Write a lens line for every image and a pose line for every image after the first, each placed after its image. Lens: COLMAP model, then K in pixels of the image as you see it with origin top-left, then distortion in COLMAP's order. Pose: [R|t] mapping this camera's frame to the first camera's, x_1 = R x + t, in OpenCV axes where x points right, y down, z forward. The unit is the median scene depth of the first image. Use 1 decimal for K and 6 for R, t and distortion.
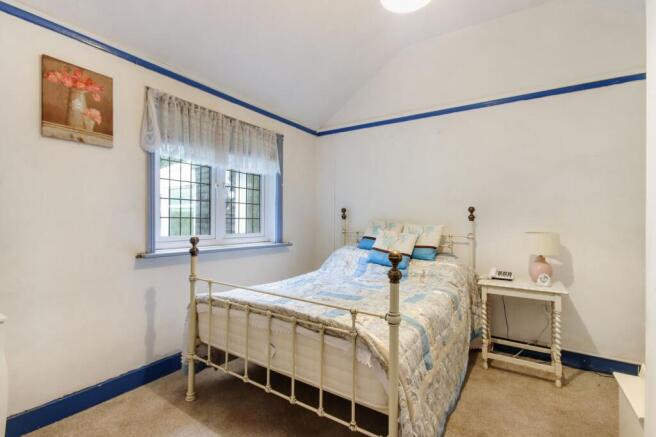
lens RADIAL K [[305.6, 0, 328.3], [0, 305.6, 221.3], [0, 0, 1]] dist [0.000147, -0.000960]
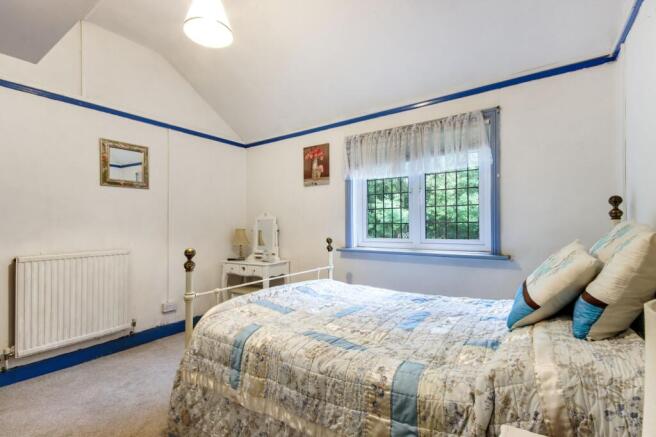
lens RADIAL K [[305.6, 0, 328.5], [0, 305.6, 220.4], [0, 0, 1]] dist [0.000147, -0.000960]
pose [[-0.030509, -0.021862, -0.999295, 0.986409], [0.010002, 0.999704, -0.022177, 0.002144], [0.999484, -0.010672, -0.030281, 1.042649]]
